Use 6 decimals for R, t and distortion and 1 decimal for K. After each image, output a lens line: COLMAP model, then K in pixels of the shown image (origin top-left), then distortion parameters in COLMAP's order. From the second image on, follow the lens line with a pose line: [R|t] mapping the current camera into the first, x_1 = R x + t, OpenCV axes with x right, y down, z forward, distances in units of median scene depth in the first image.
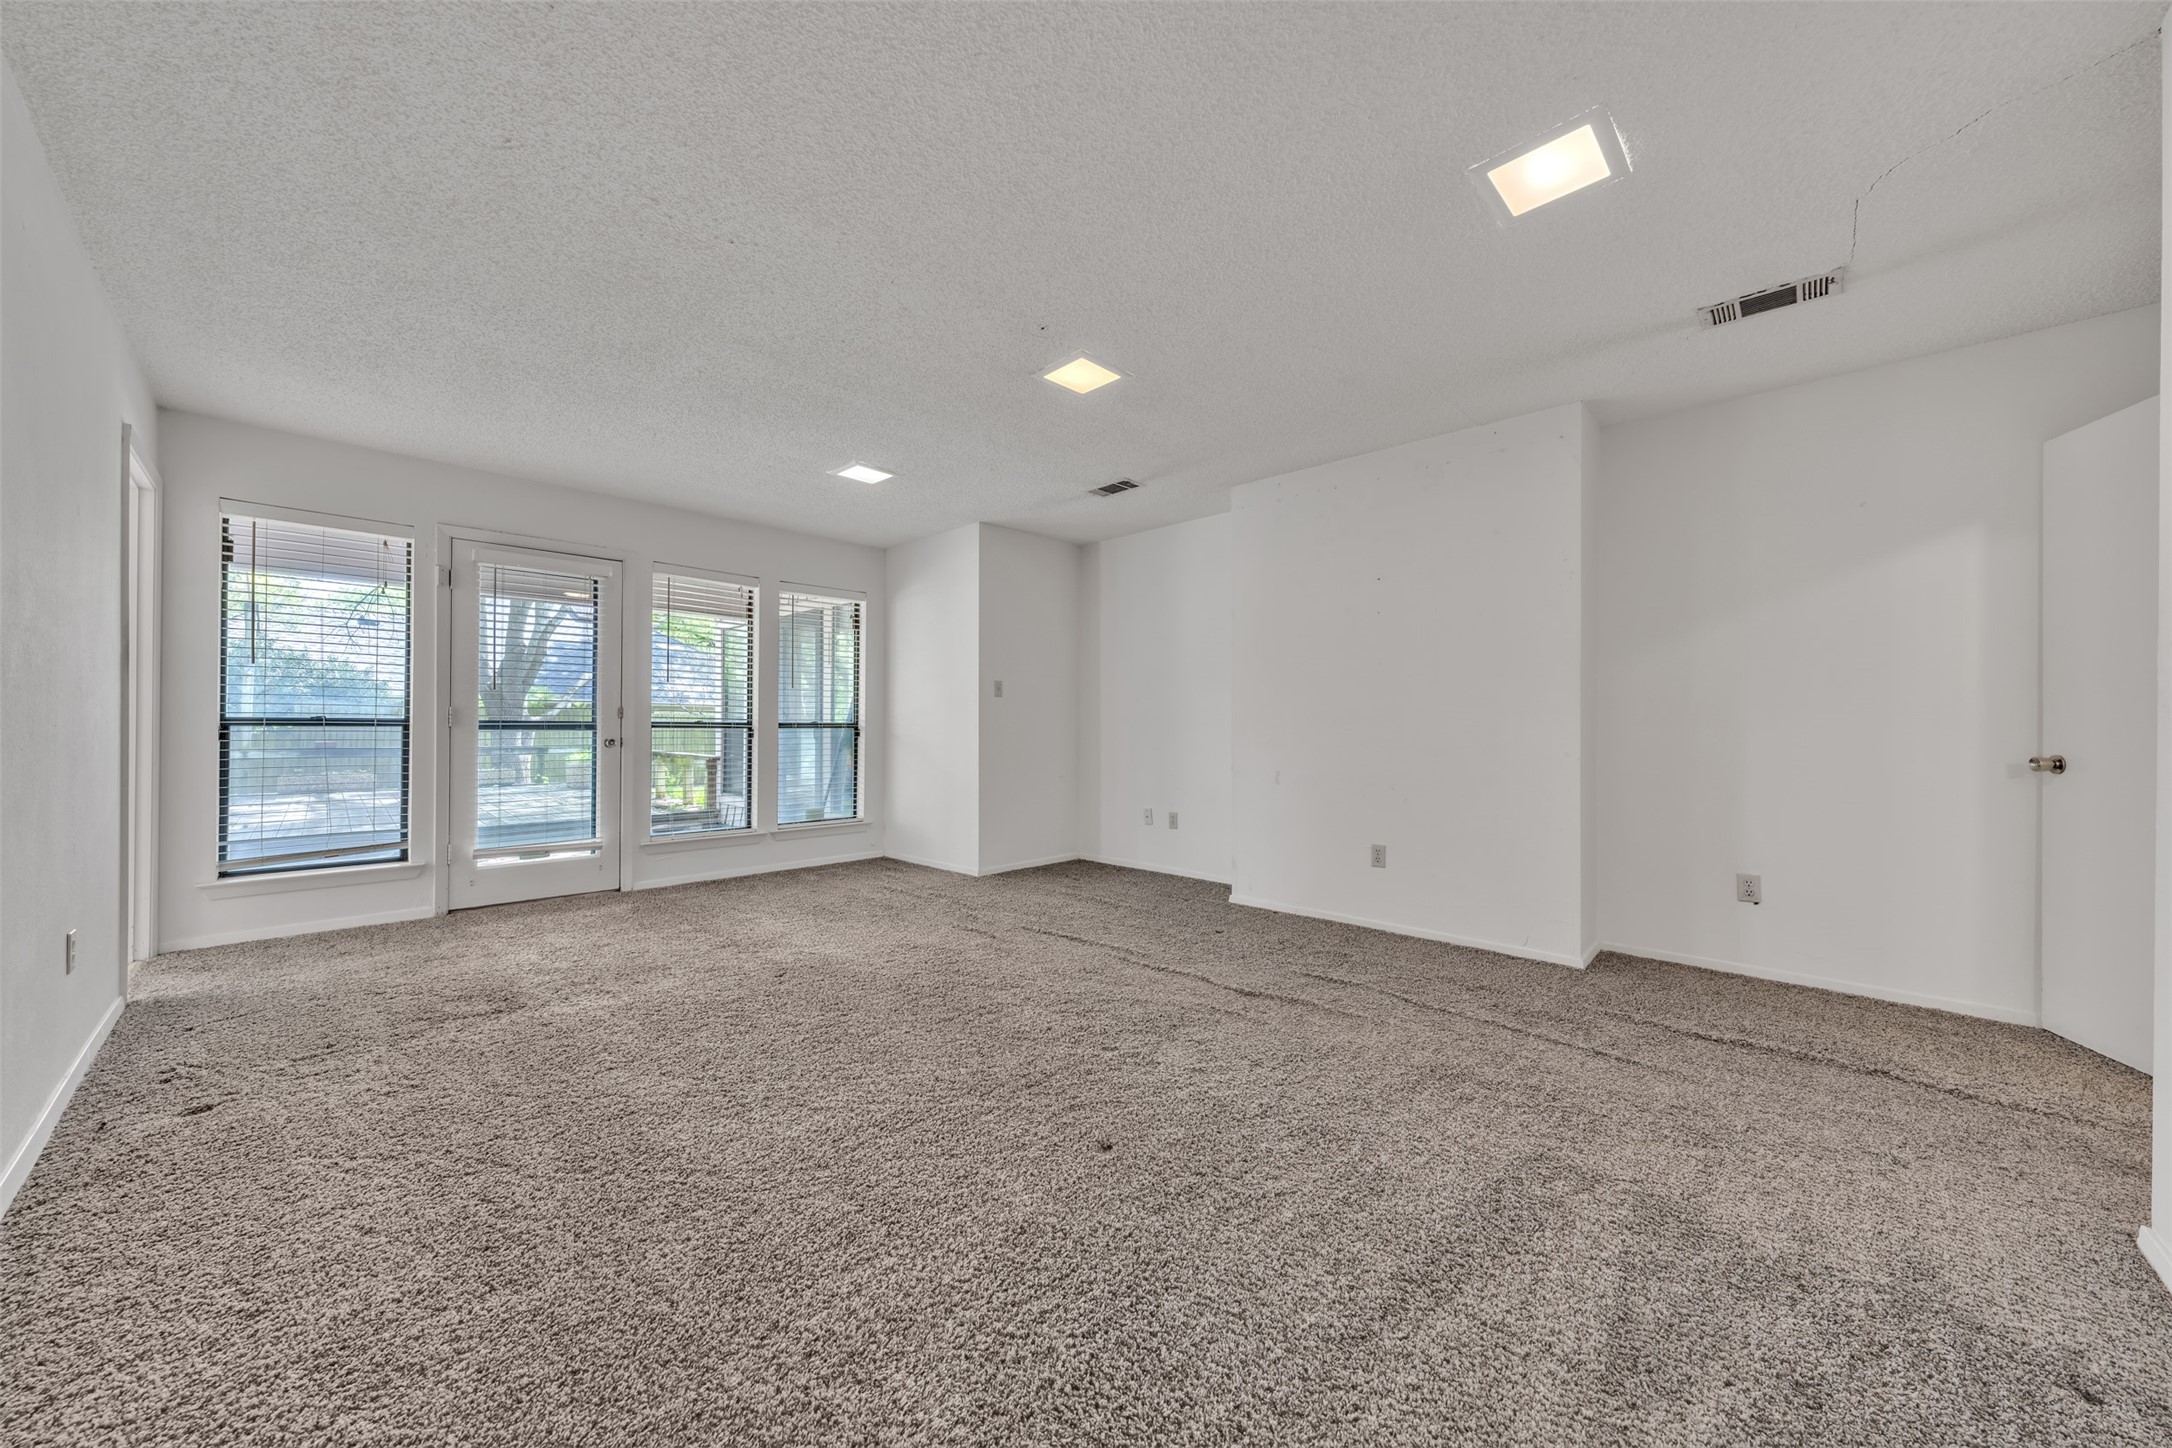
lens RADIAL K [[744.6, 0, 1092.1], [0, 744.6, 720.4], [0, 0, 1]] dist [-0.000069, -0.000151]
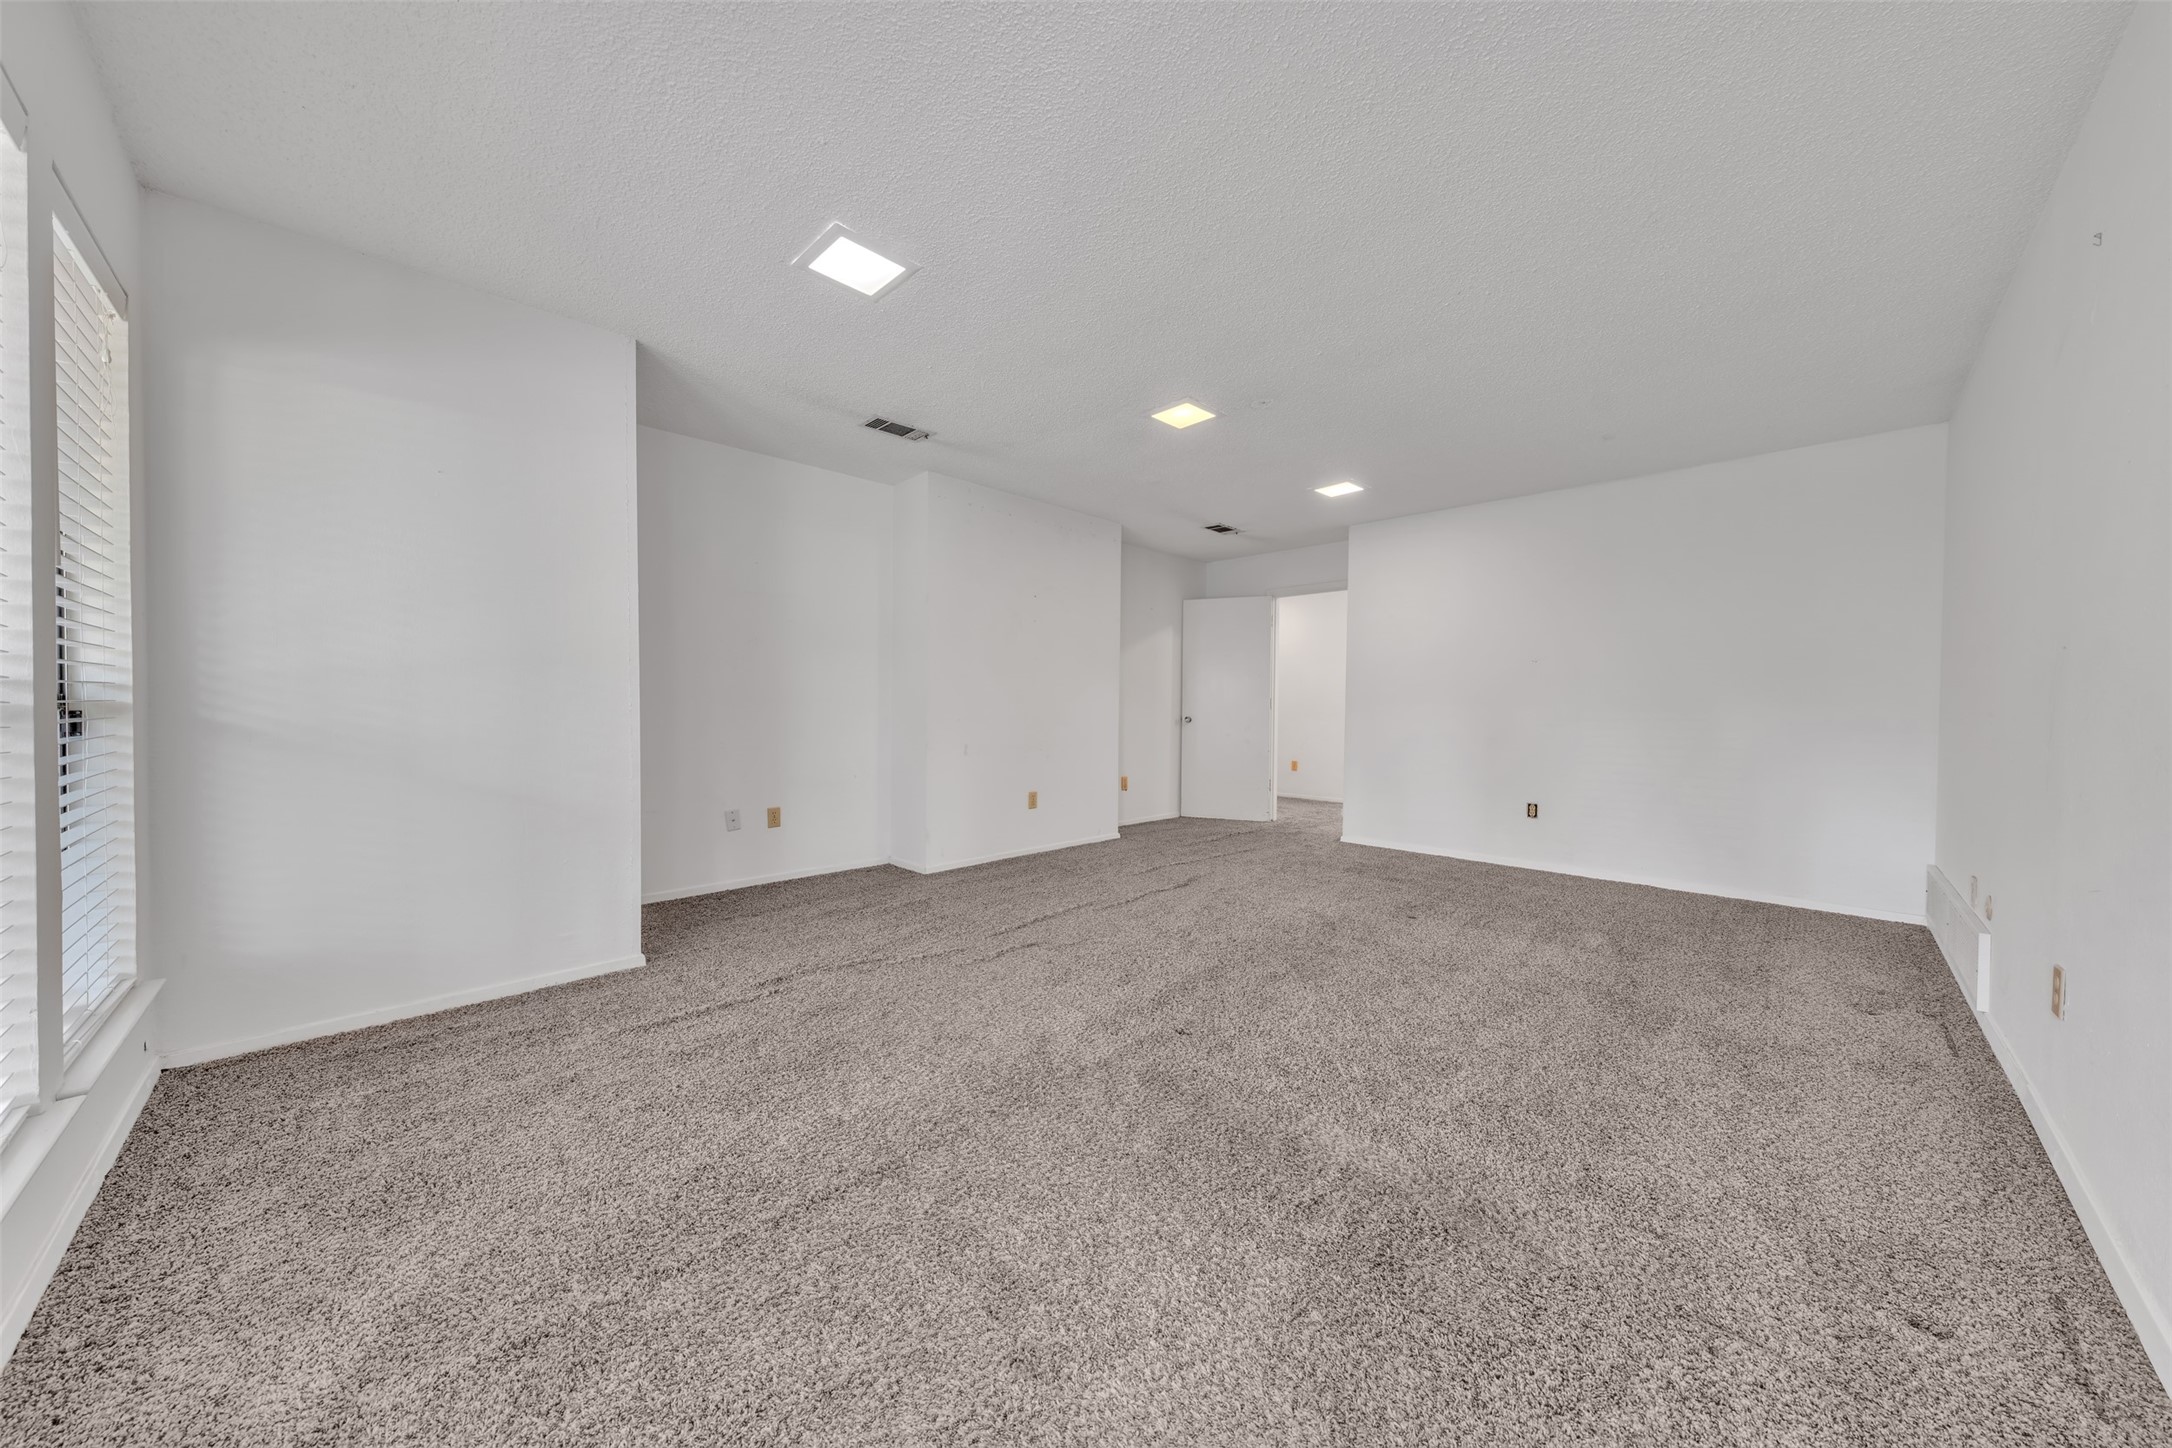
lens RADIAL K [[723.5, 0, 1068.9], [0, 723.5, 721.7], [0, 0, 1]] dist [-0.001109, -0.000195]
pose [[0.044587, -0.026448, 0.998655, -0.790955], [-0.015143, 0.999517, 0.027147, 0.000933], [-0.998891, -0.016333, 0.044165, 0.741742]]
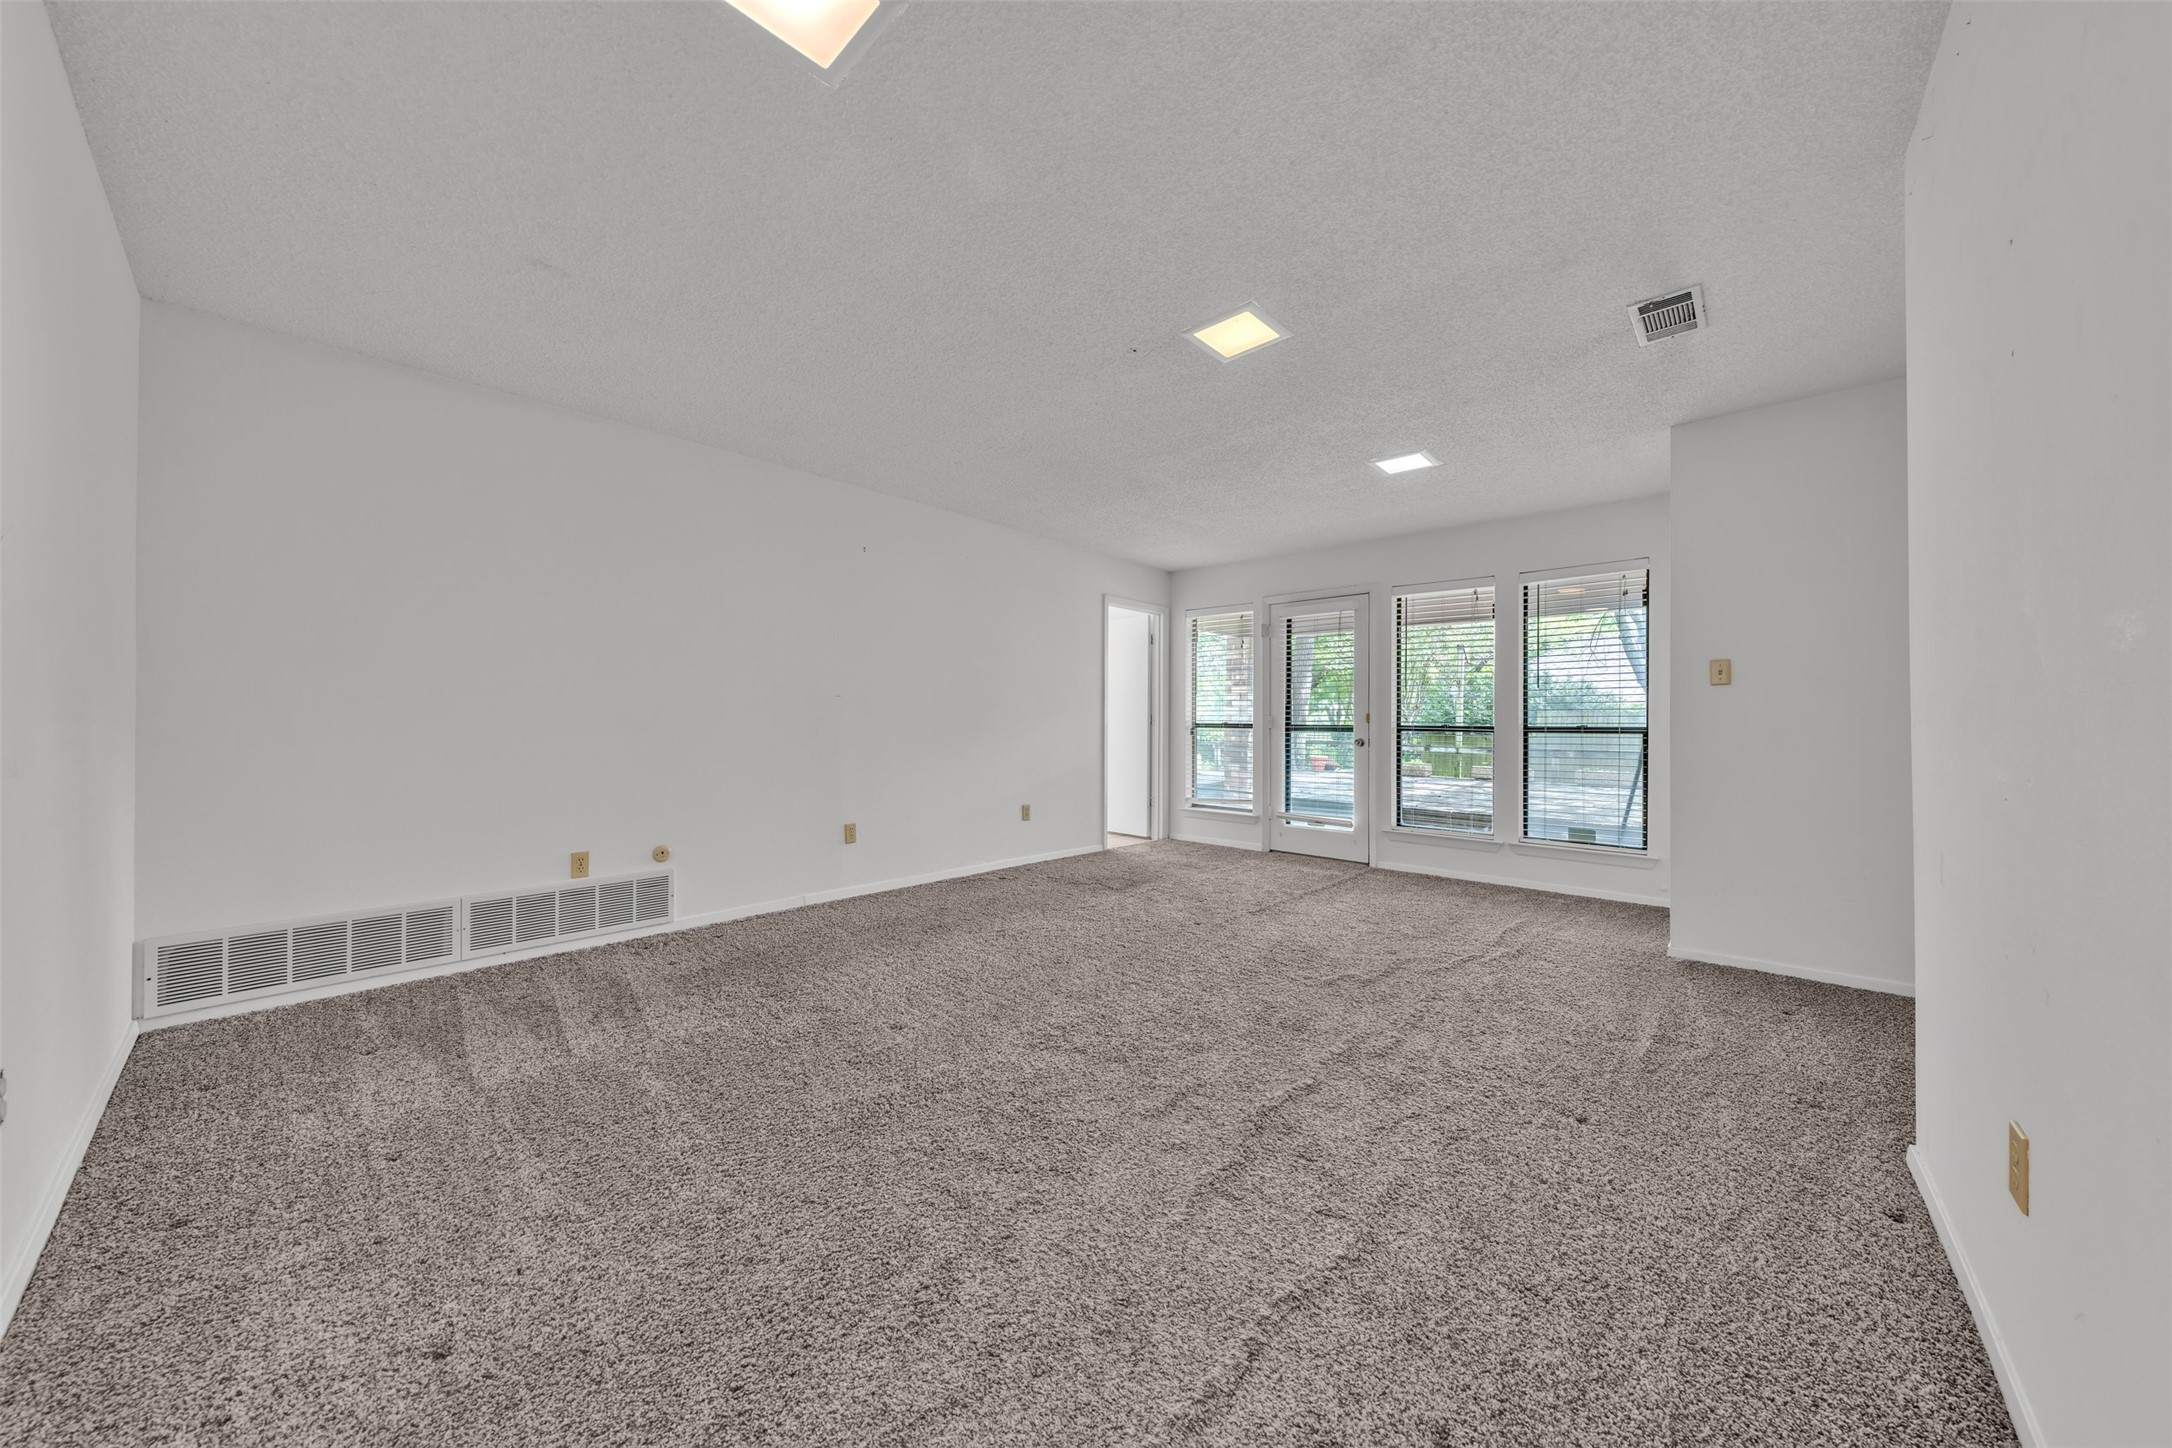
lens RADIAL K [[744.6, 0, 1092.1], [0, 744.6, 720.4], [0, 0, 1]] dist [-0.000069, -0.000151]
pose [[0.035882, -0.011776, -0.999287, 0.573222], [-0.002300, 0.999927, -0.011866, 0.008909], [0.999353, 0.002724, 0.035853, 0.520993]]
